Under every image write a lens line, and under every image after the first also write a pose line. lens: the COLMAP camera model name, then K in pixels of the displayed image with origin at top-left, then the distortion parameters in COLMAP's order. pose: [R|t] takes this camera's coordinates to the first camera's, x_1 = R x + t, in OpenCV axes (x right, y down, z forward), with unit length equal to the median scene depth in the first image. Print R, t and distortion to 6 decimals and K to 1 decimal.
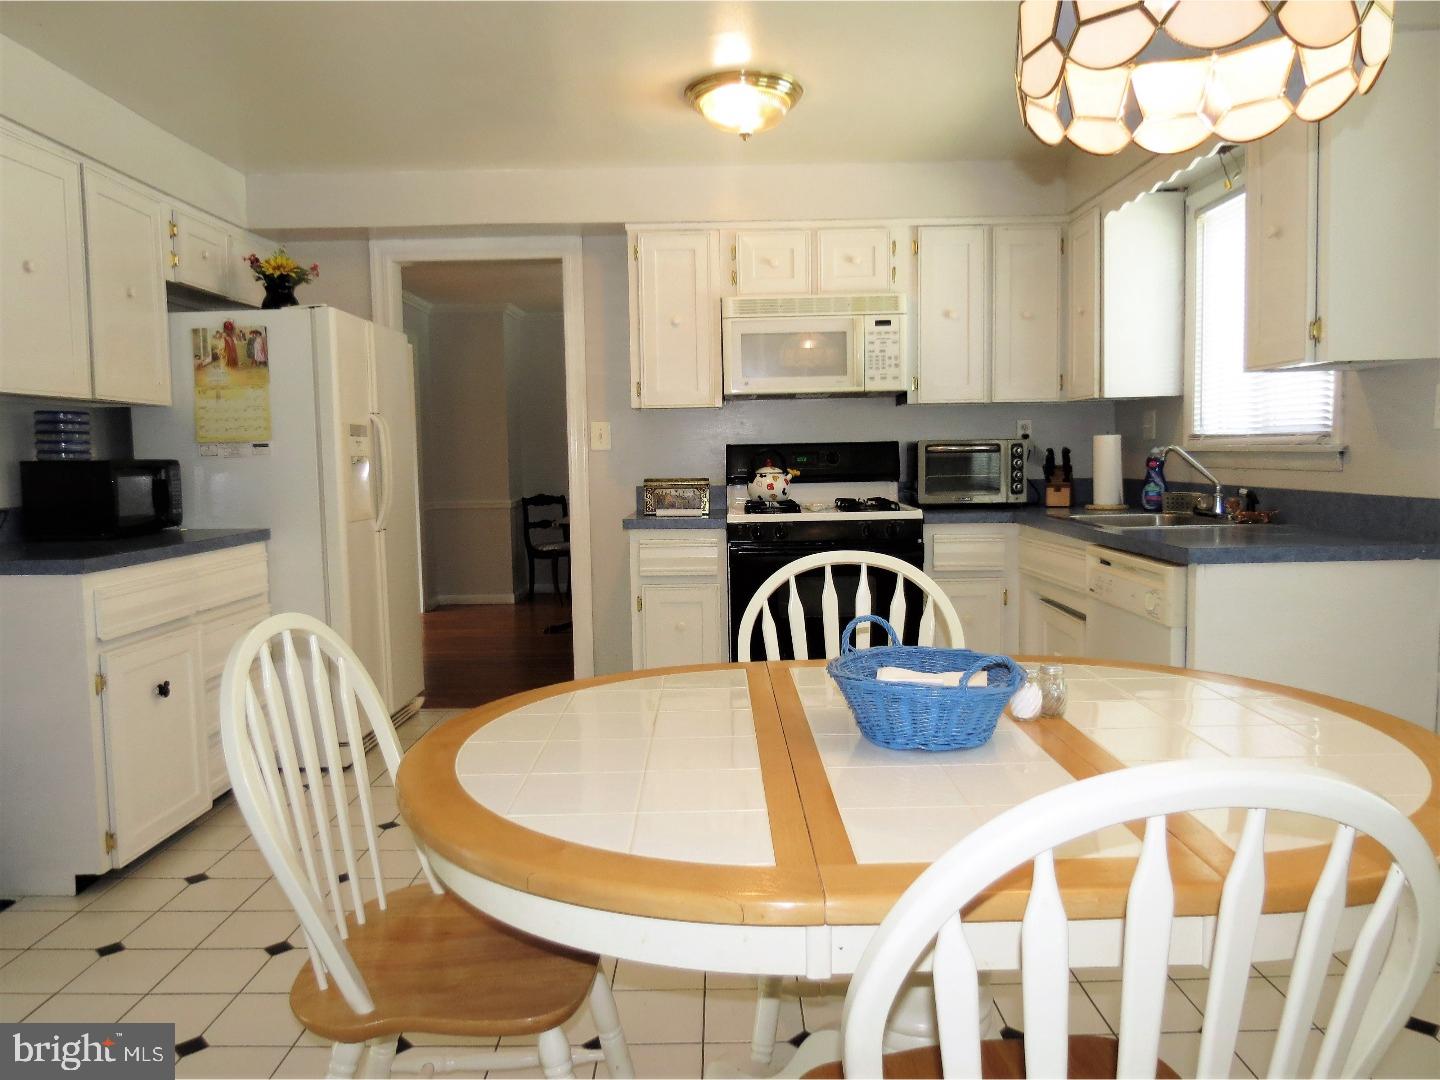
lens RADIAL K [[1027.0, 0, 720.0], [0, 1027.0, 540.0], [0, 0, 1]] dist [-0.008529, -0.003082]
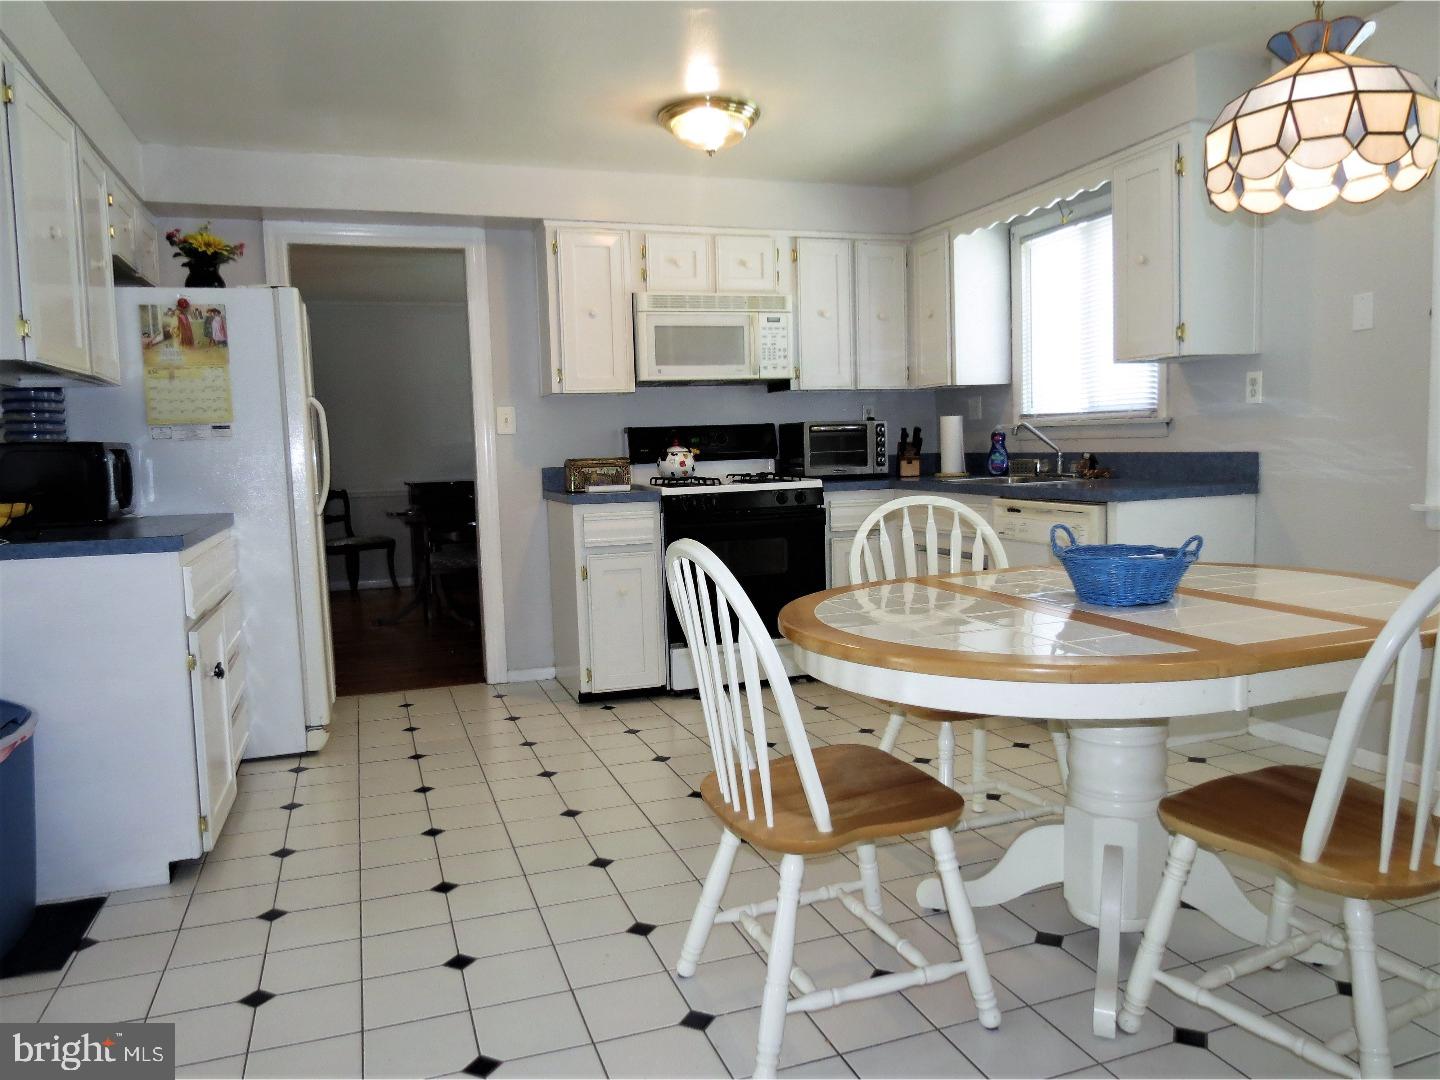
lens RADIAL K [[1026.2, 0, 720.0], [0, 1026.2, 540.0], [0, 0, 1]] dist [-0.014697, -0.001663]
pose [[0.940568, -0.043571, 0.336798, -0.297983], [0.043609, 0.999021, 0.007457, 0.024581], [-0.336793, 0.007674, 0.941547, -0.062048]]
